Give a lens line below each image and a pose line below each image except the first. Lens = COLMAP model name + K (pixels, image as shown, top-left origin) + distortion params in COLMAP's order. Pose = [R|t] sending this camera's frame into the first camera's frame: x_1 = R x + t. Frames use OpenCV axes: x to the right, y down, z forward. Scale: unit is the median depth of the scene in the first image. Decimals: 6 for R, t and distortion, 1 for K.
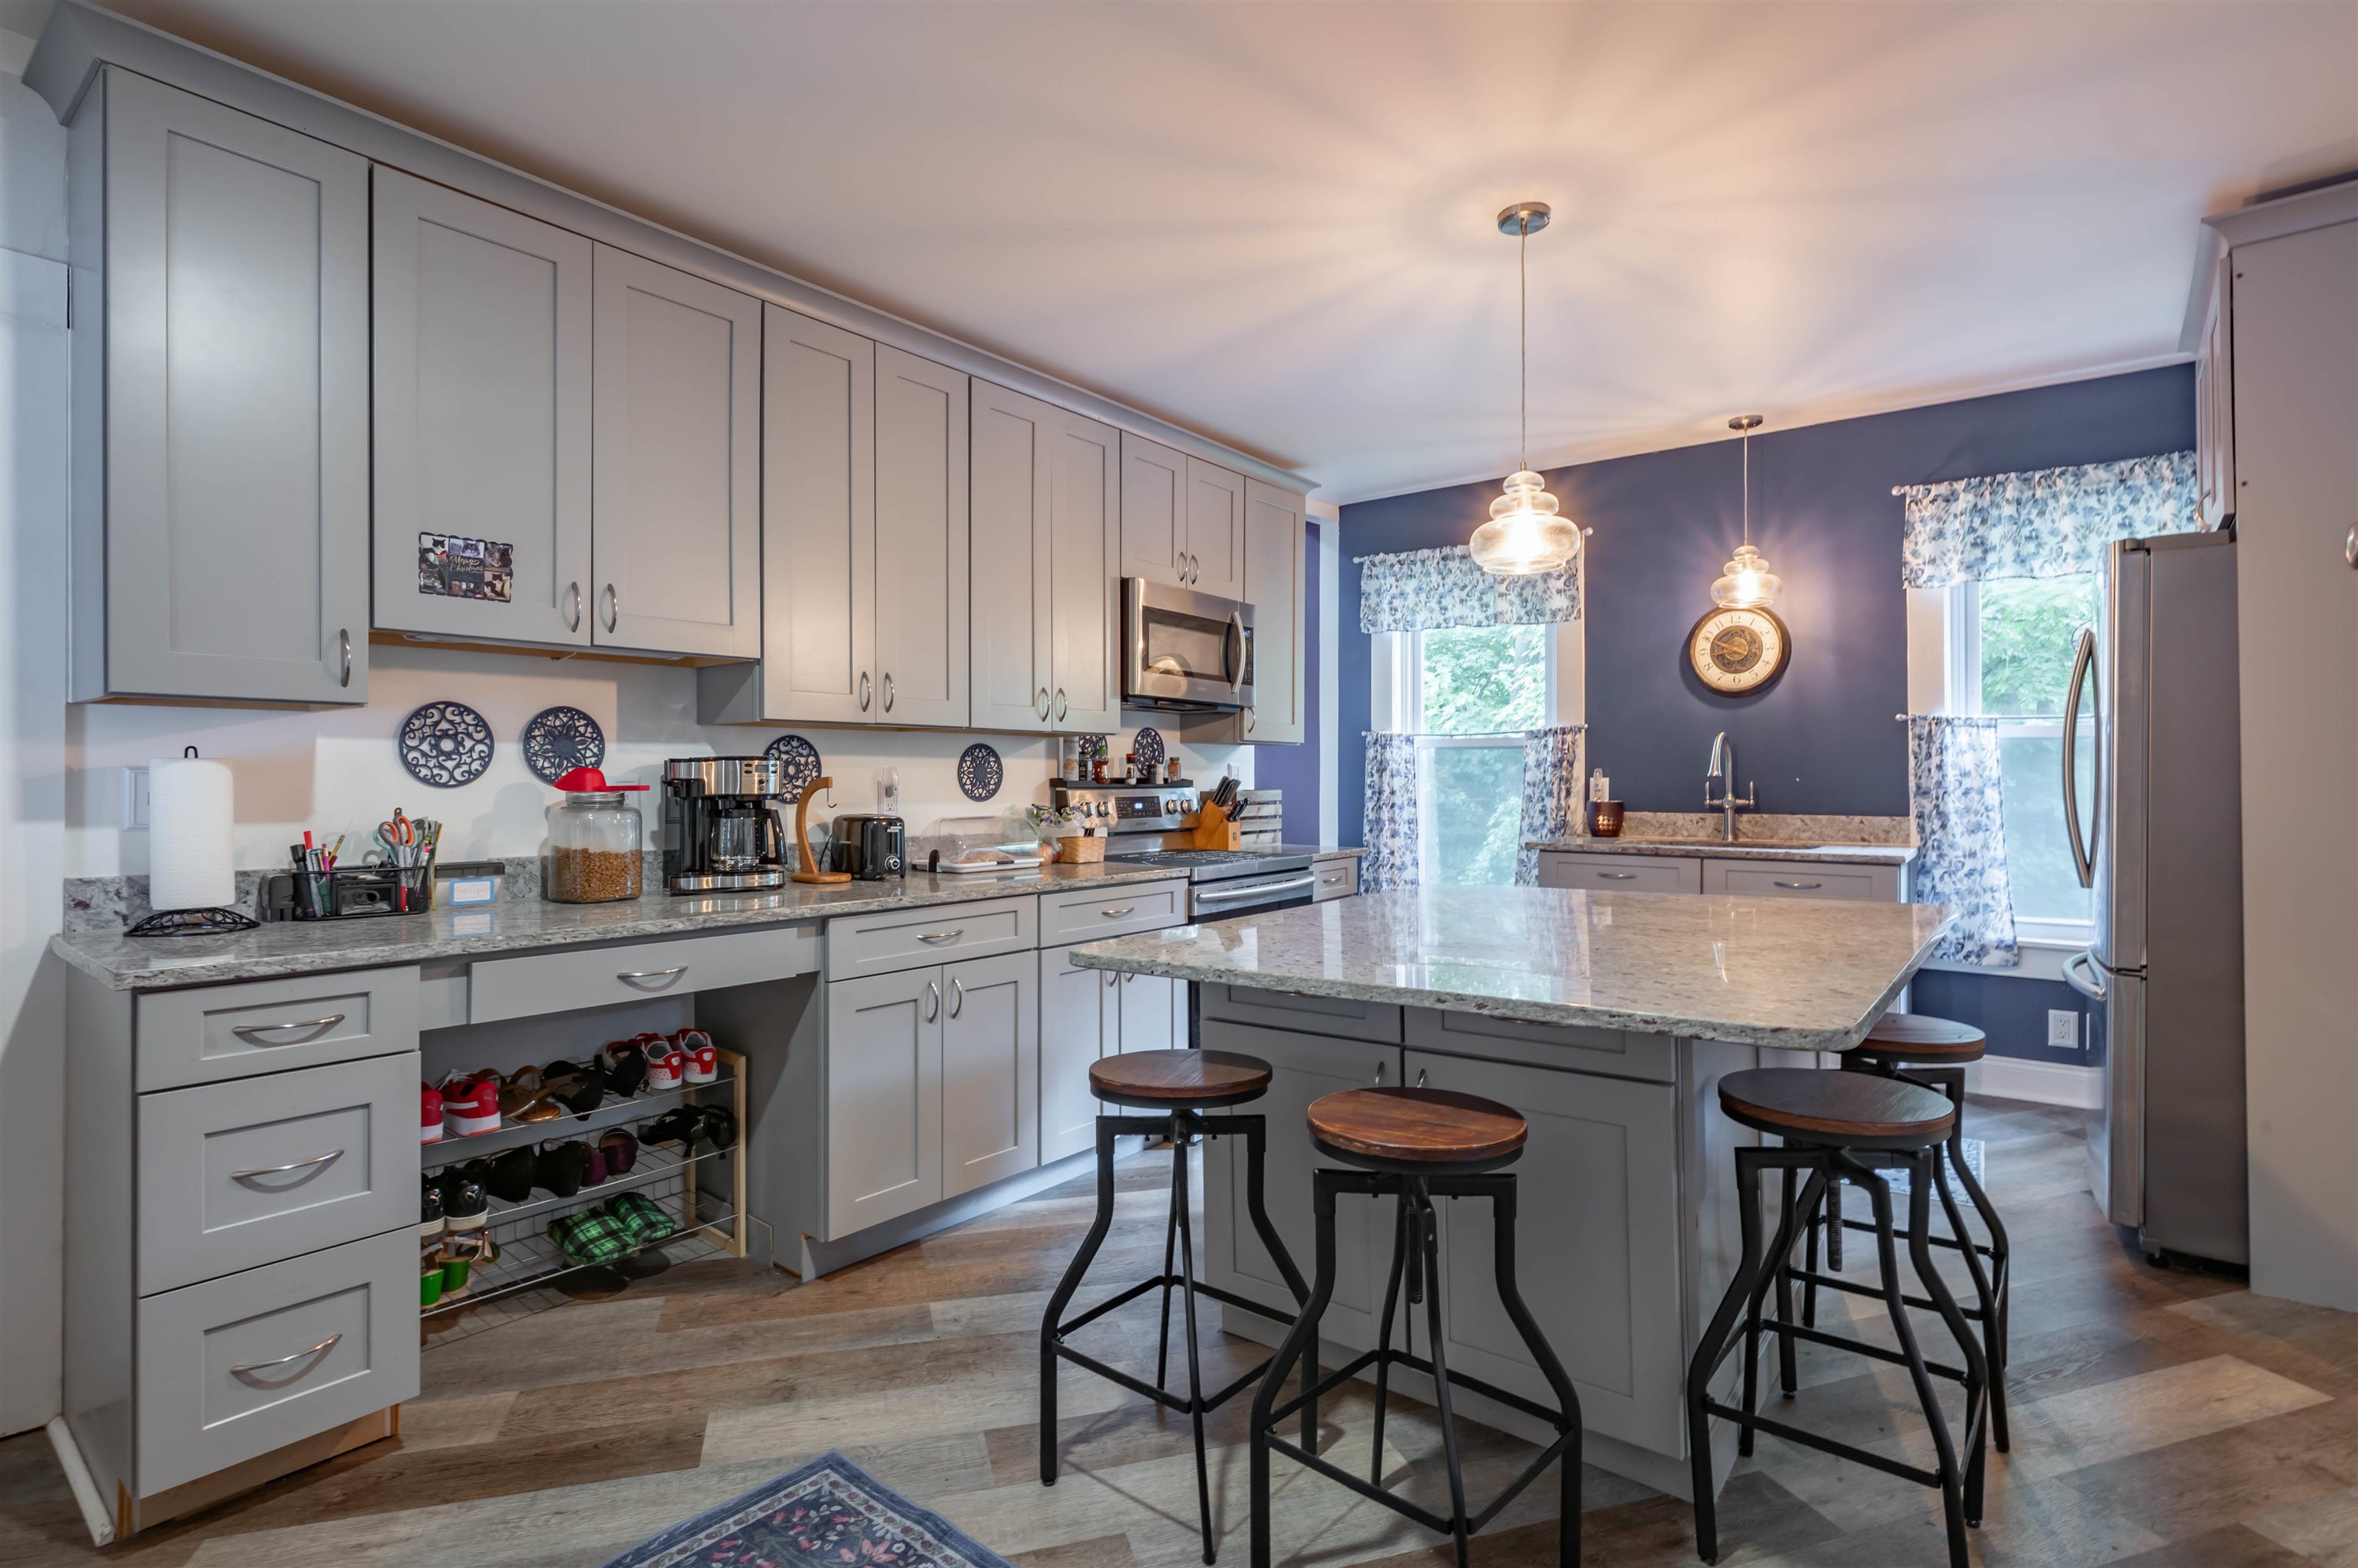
lens RADIAL K [[1093.8, 0, 1070.9], [0, 1093.8, 776.6], [0, 0, 1]] dist [-0.012577, 0.009612]
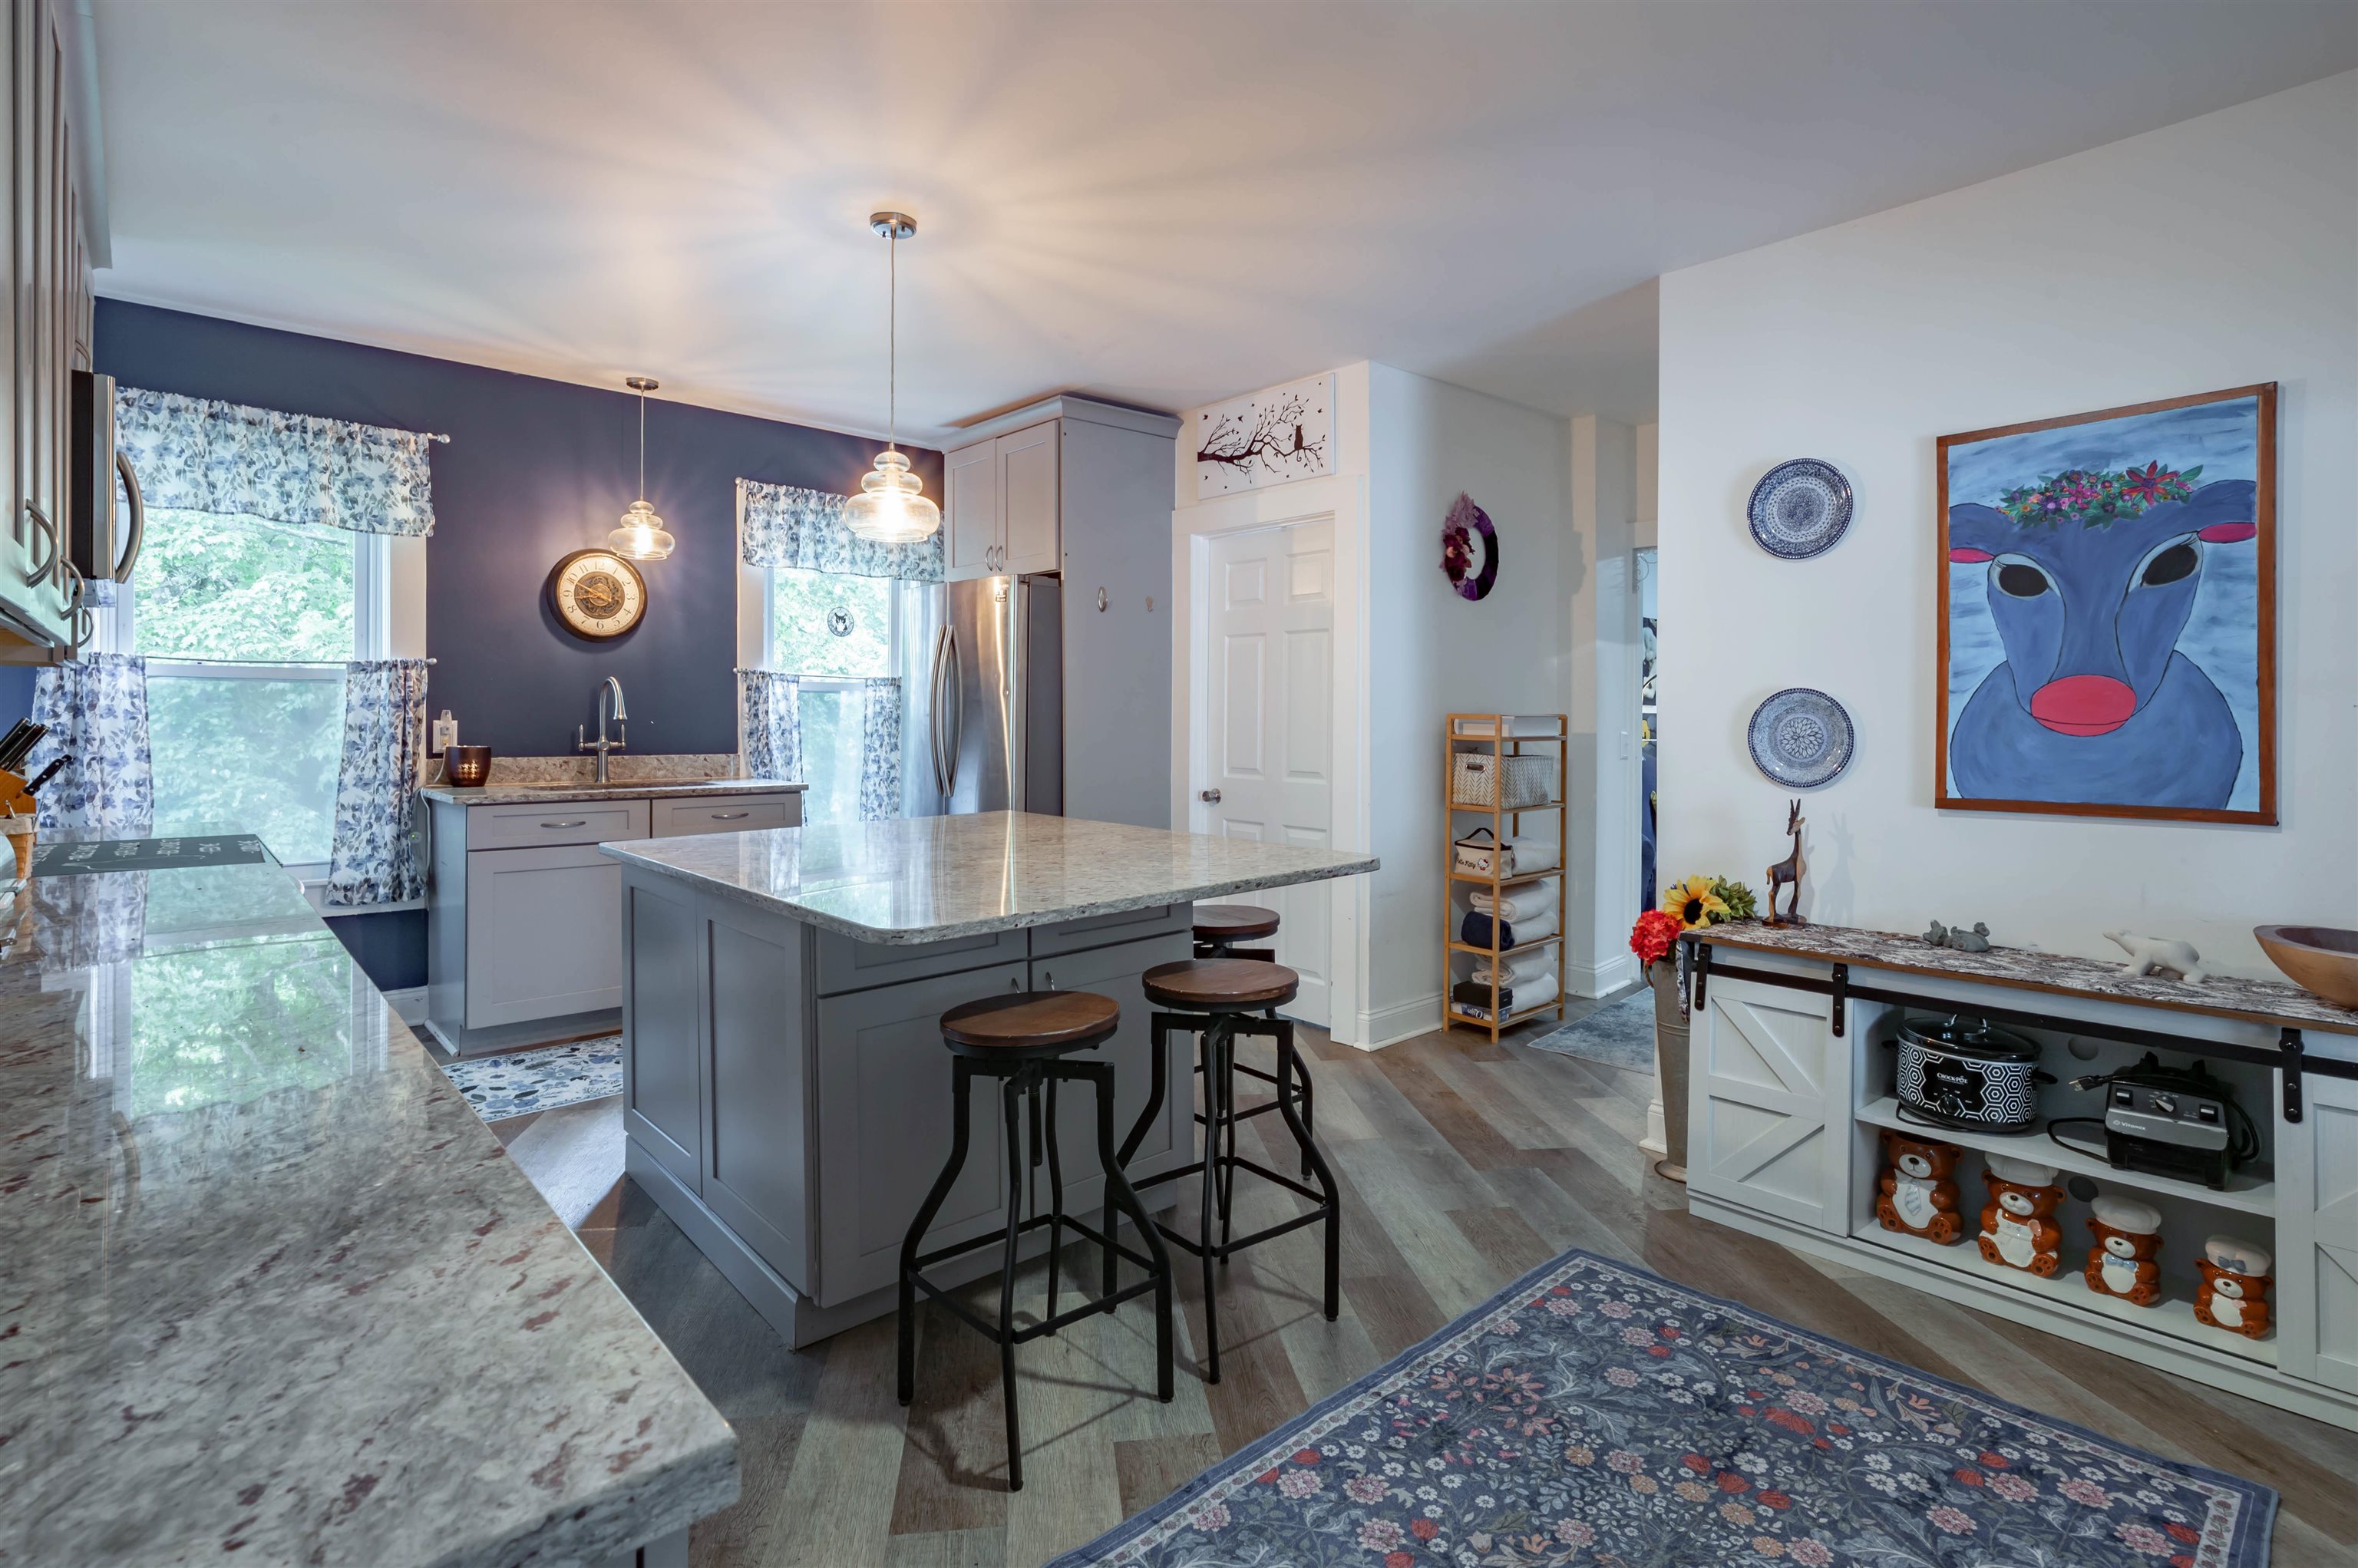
lens RADIAL K [[1237.5, 0, 1147.9], [0, 1237.5, 715.8], [0, 0, 1]] dist [0.001657, 0.001975]
pose [[0.132595, 0.002175, 0.991168, -0.556750], [-0.006915, 0.999975, -0.001269, -0.006649], [-0.991146, -0.006686, 0.132607, 0.396246]]
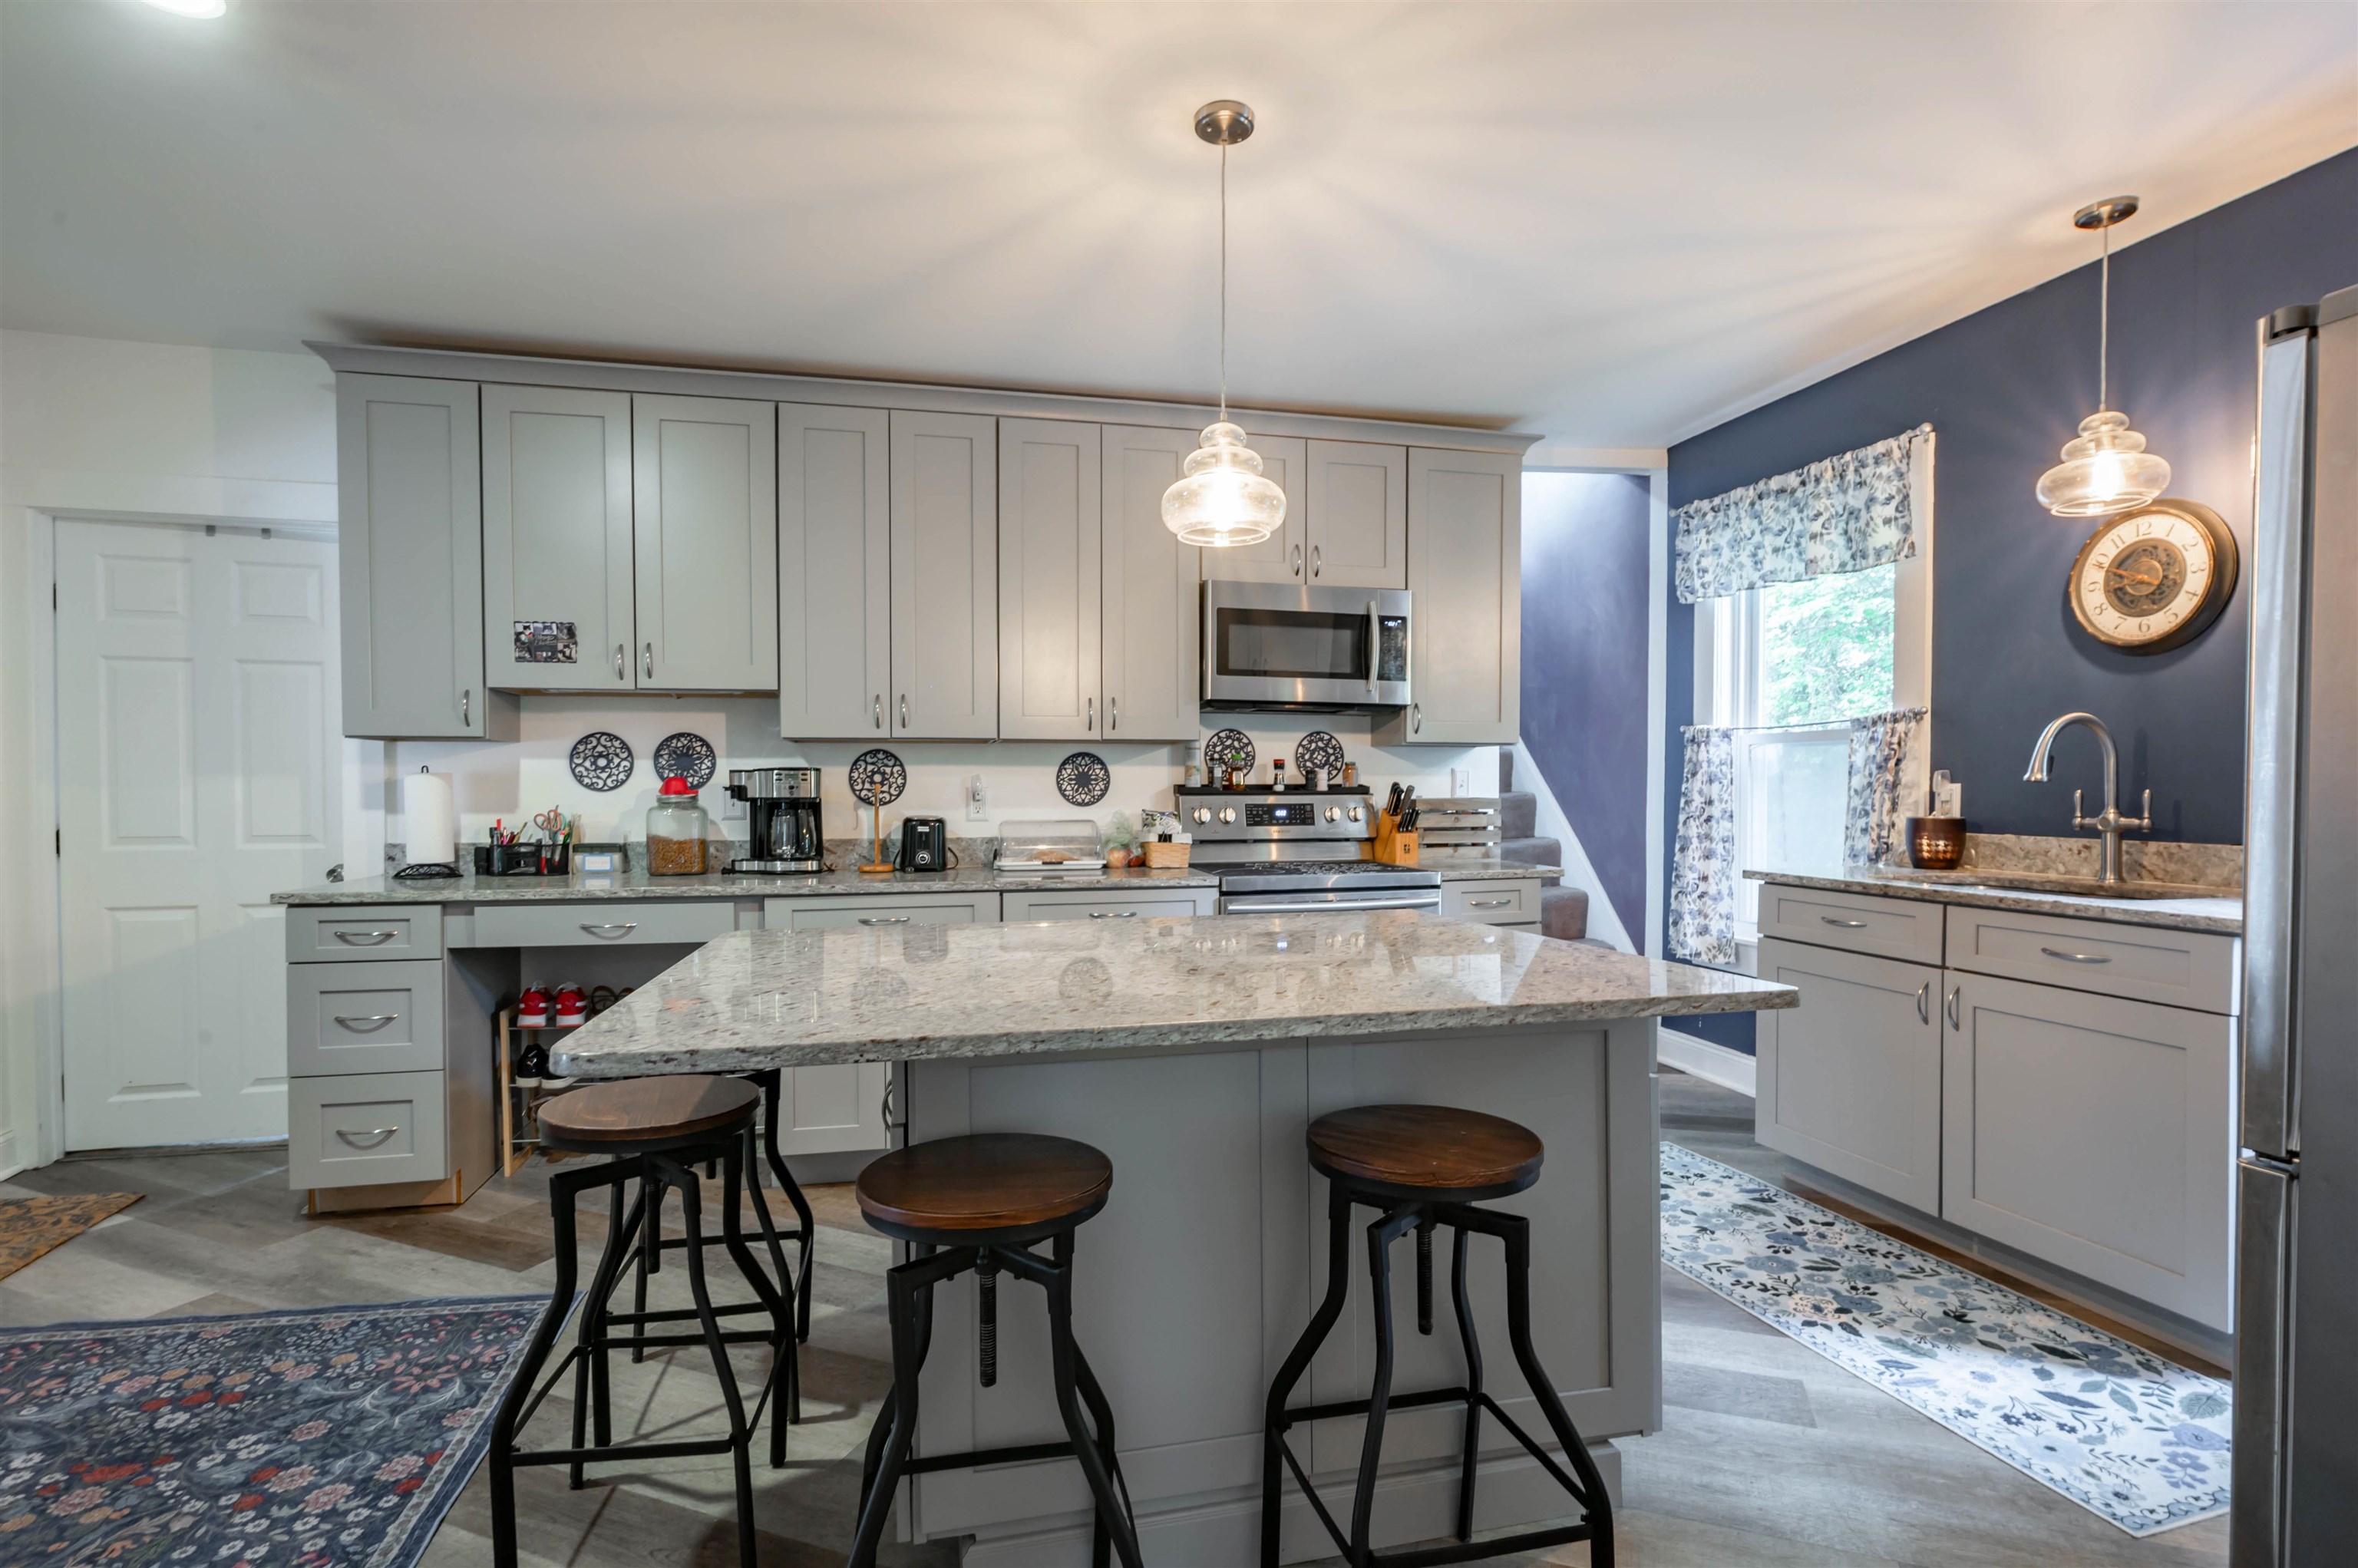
lens RADIAL K [[1063.4, 0, 1121.7], [0, 1063.4, 802.4], [0, 0, 1]] dist [-0.002782, 0.000174]
pose [[0.808420, 0.008429, -0.588546, 0.594351], [0.001677, 0.999860, 0.016624, 0.001583], [0.588604, -0.014426, 0.808293, 0.190940]]
